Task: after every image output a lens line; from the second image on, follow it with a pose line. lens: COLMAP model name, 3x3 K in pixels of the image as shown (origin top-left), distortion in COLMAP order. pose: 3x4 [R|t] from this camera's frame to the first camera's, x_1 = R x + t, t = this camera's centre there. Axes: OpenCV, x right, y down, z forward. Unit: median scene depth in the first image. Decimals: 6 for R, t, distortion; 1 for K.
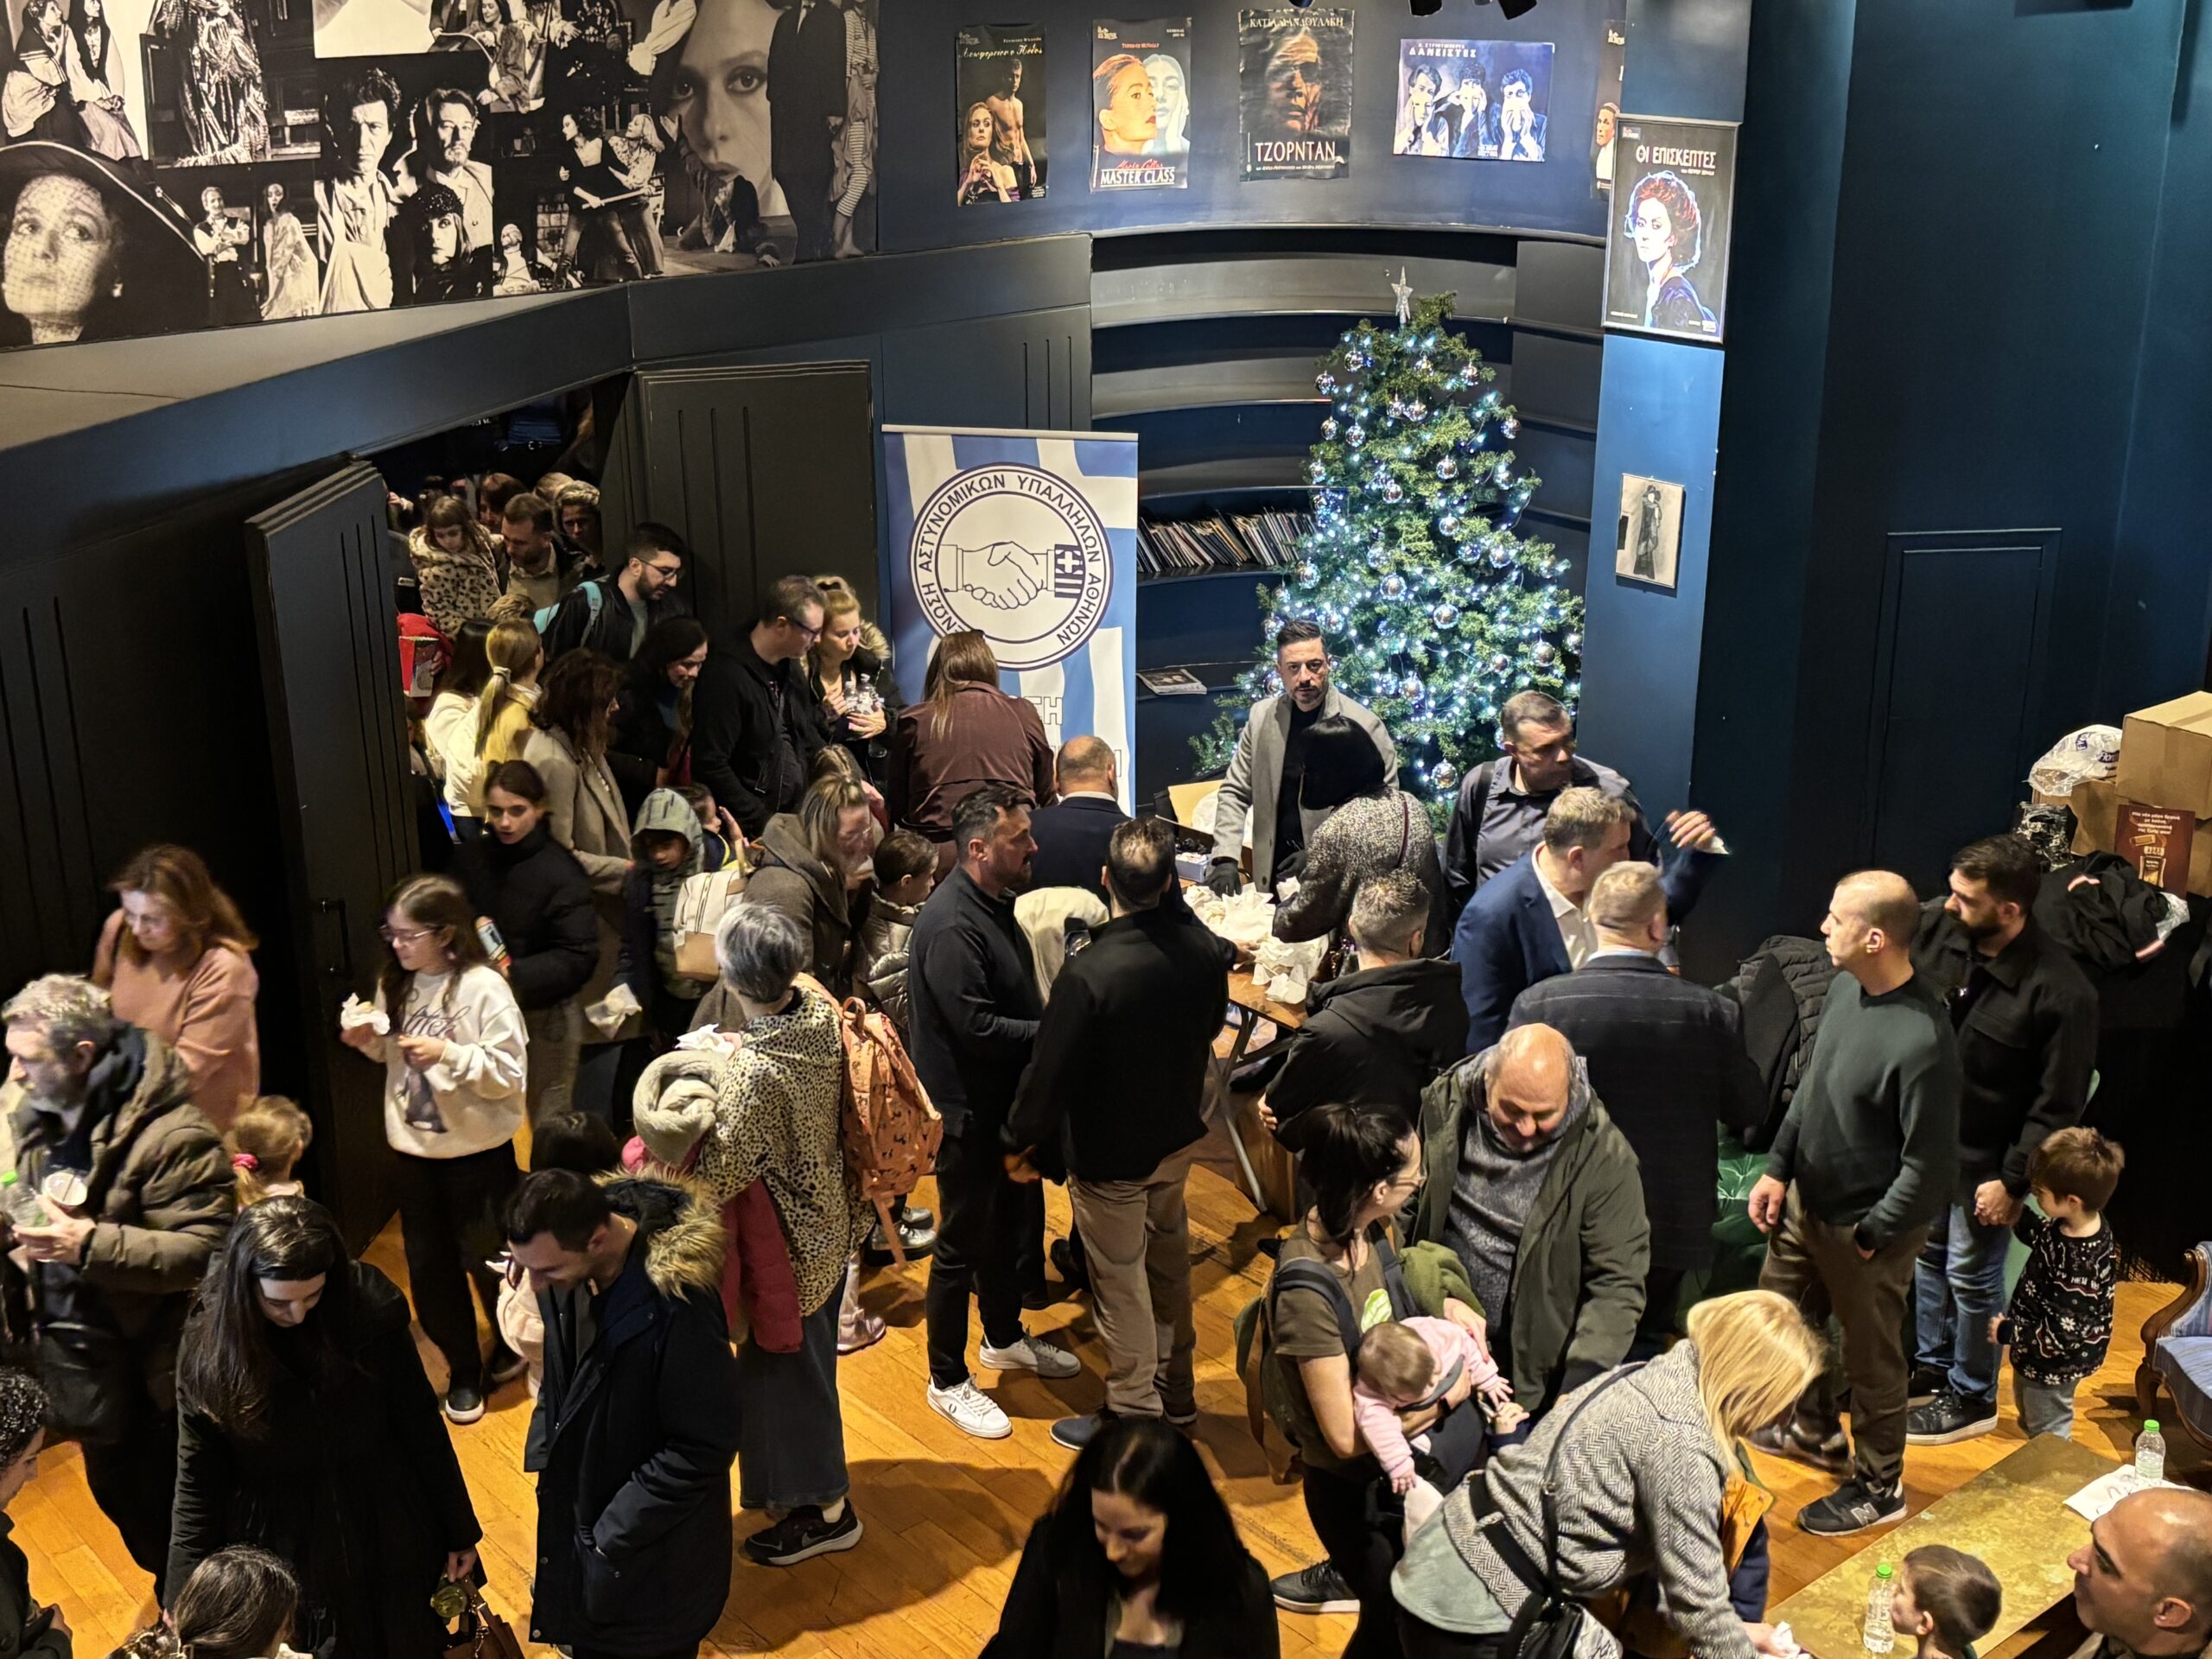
lens RADIAL K [[2656.3, 0, 1093.4], [0, 2656.3, 834.2], [0, 0, 1]] dist [0.205052, -0.652463]
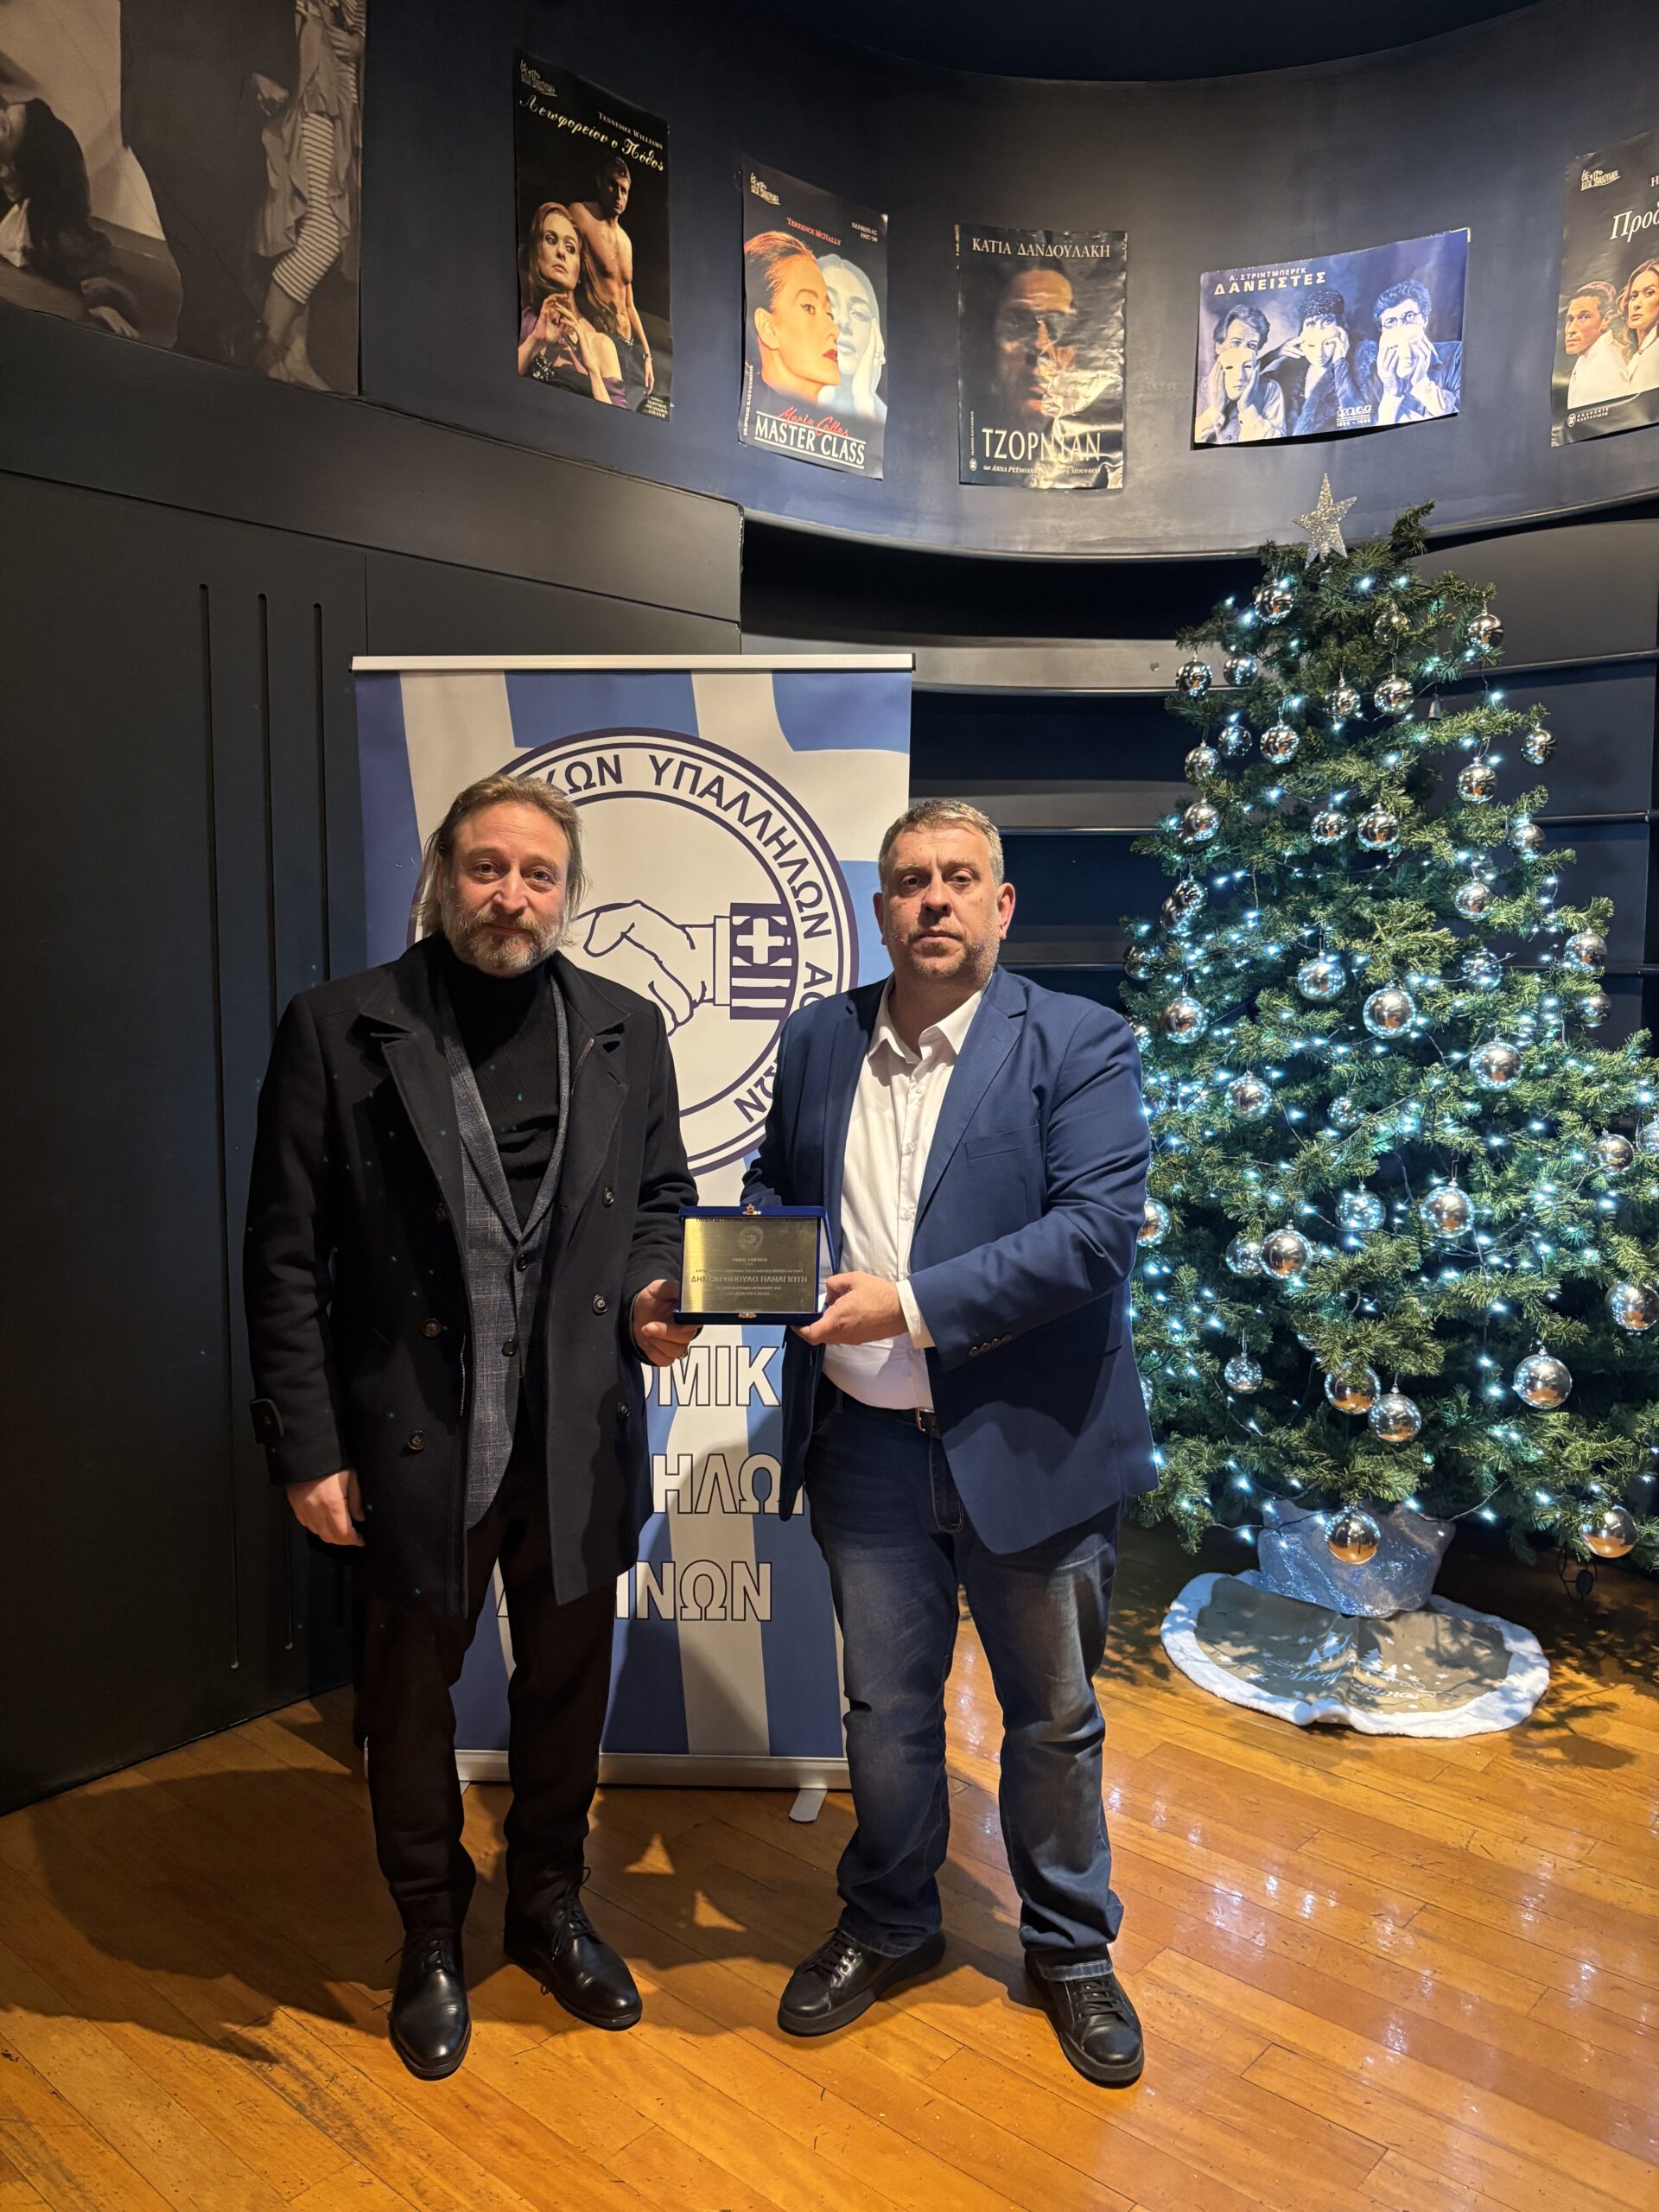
lens RADIAL K [[1662.1, 0, 837.0], [0, 1662.1, 1085.8], [0, 0, 1]] dist [0.034840, 0.002781]
pose [[0.988083, -0.004856, 0.153844, -0.041113], [0.043649, 0.967311, -0.249807, -0.004554], [-0.147602, 0.253545, 0.955996, 0.728597]]
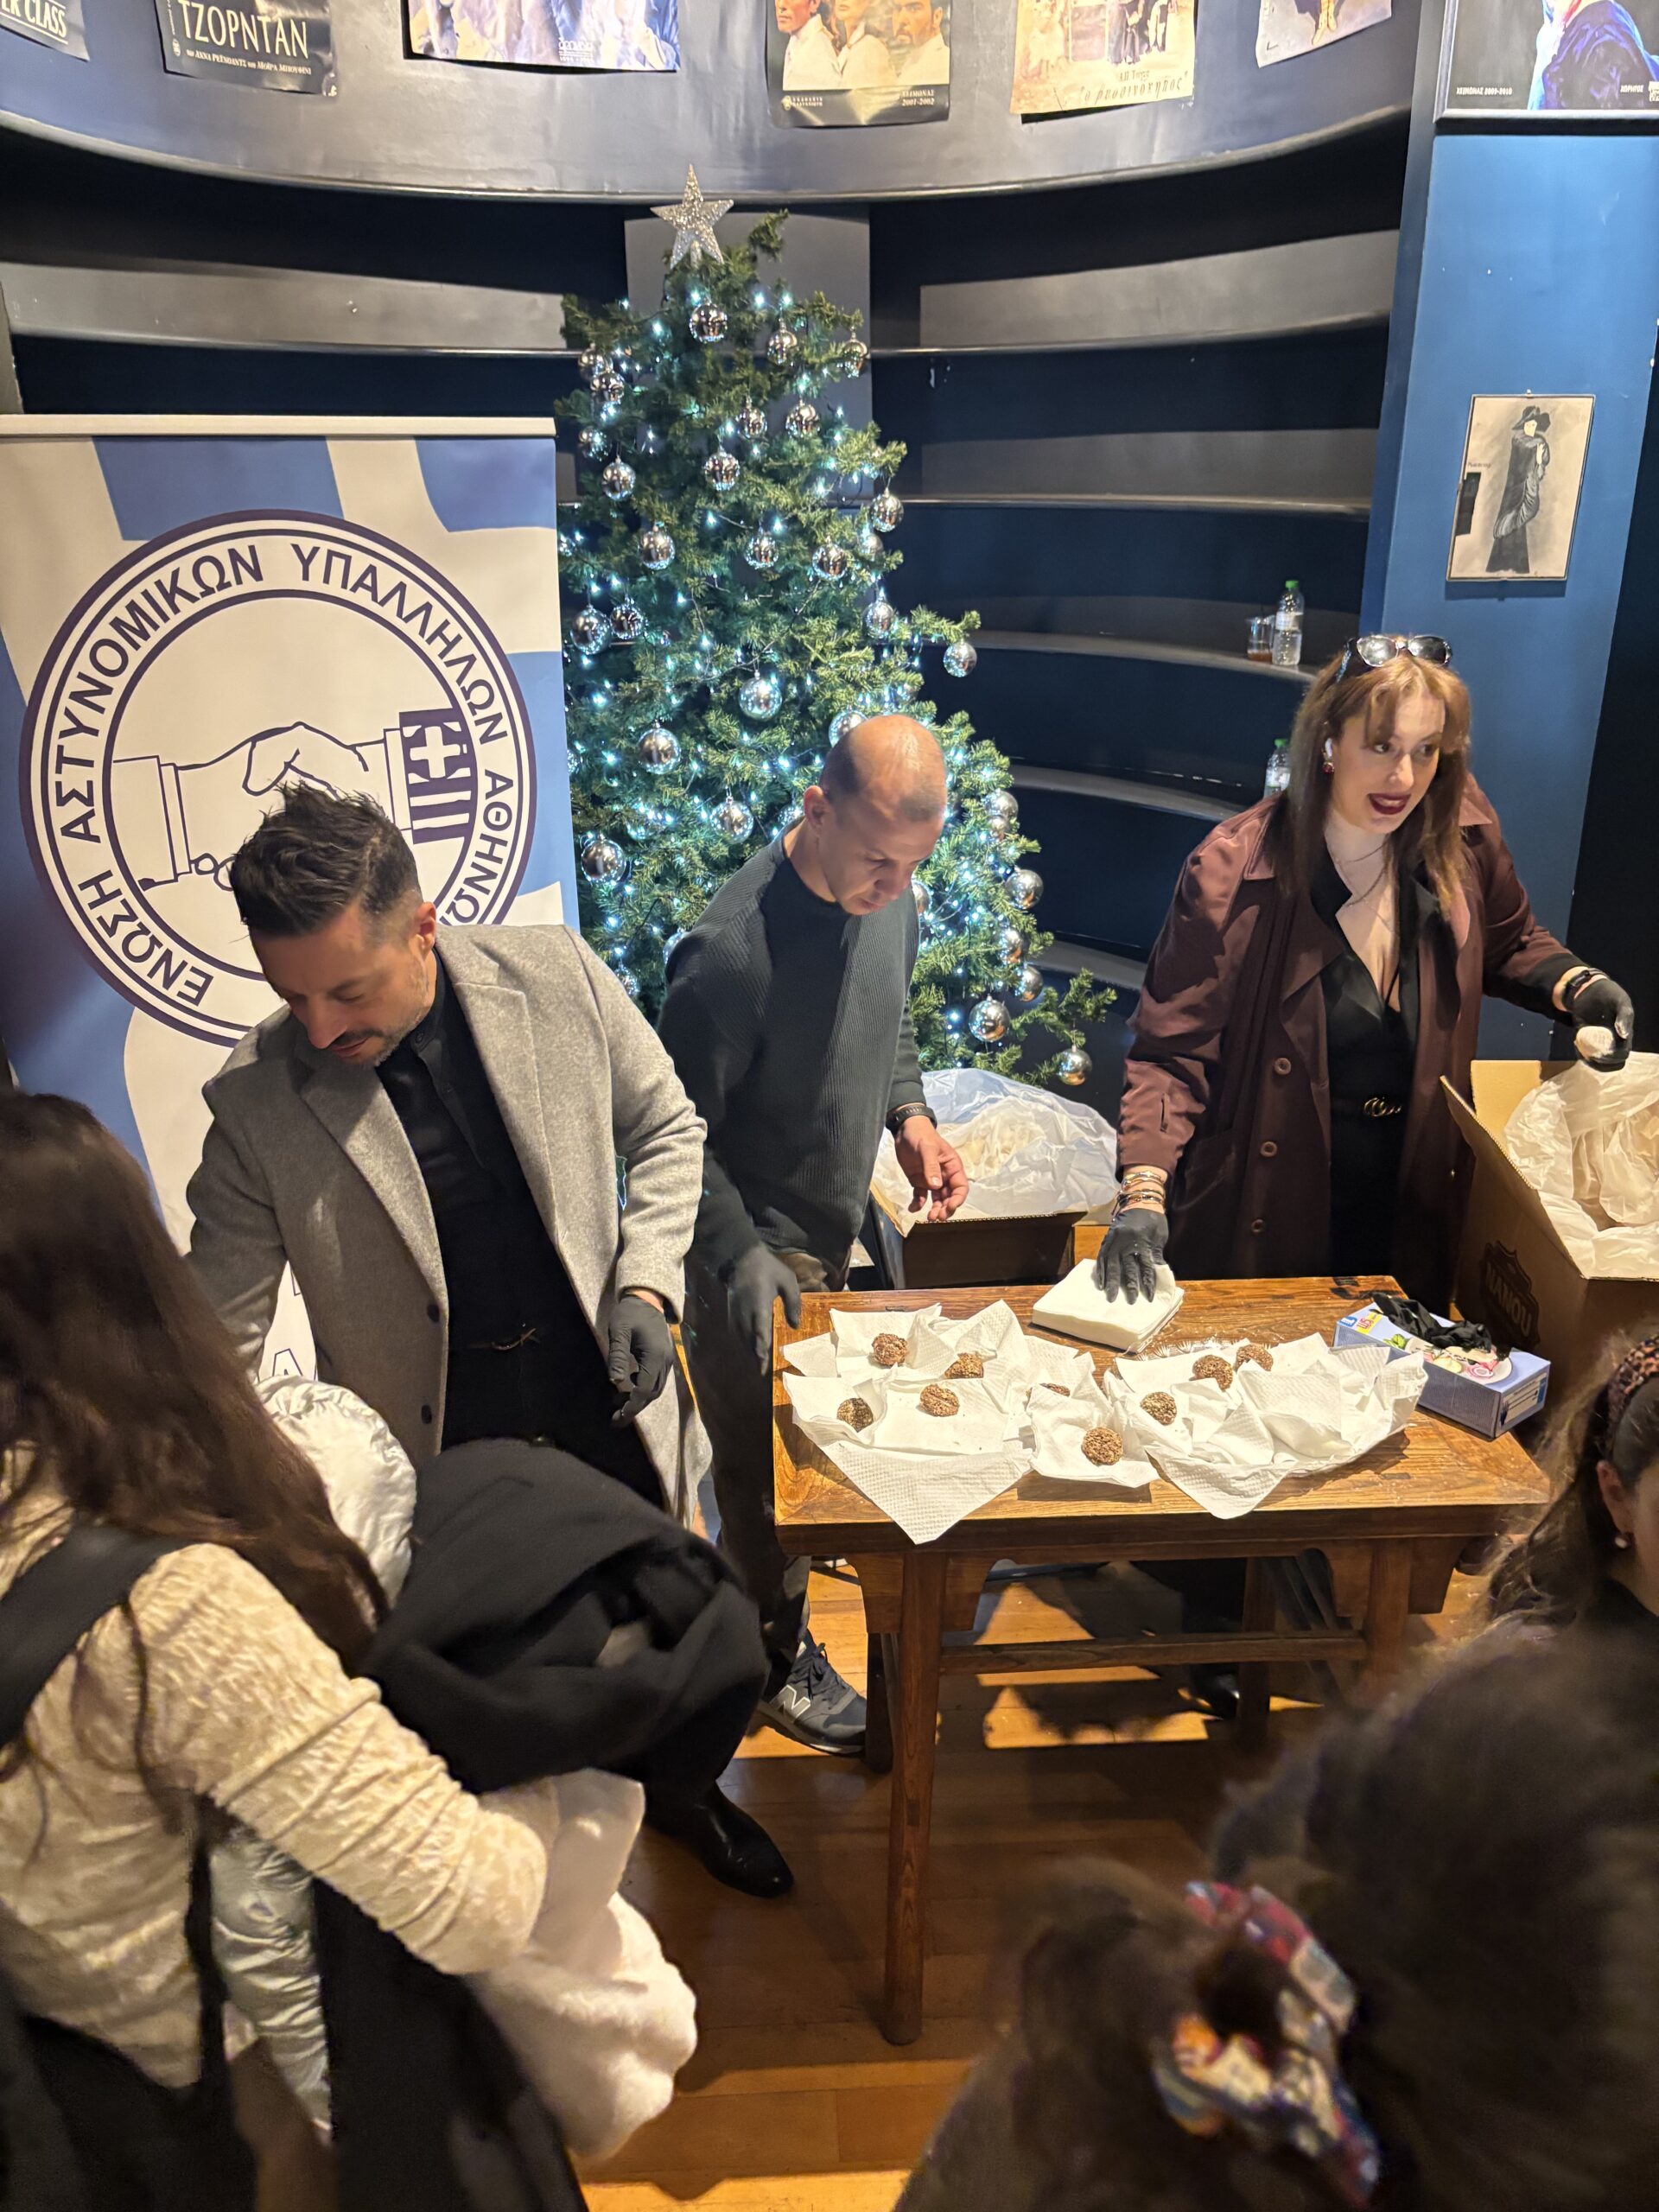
lens RADIAL K [[1698.3, 0, 829.5], [0, 1698.3, 1106.0], [0, 0, 1]] dist [0.008789, -0.006688]
pose [[0.617305, -0.286562, 0.732677, -0.183602], [0.274288, 0.951261, 0.140957, -0.070195], [-0.737360, 0.113951, 0.665819, 0.784764]]
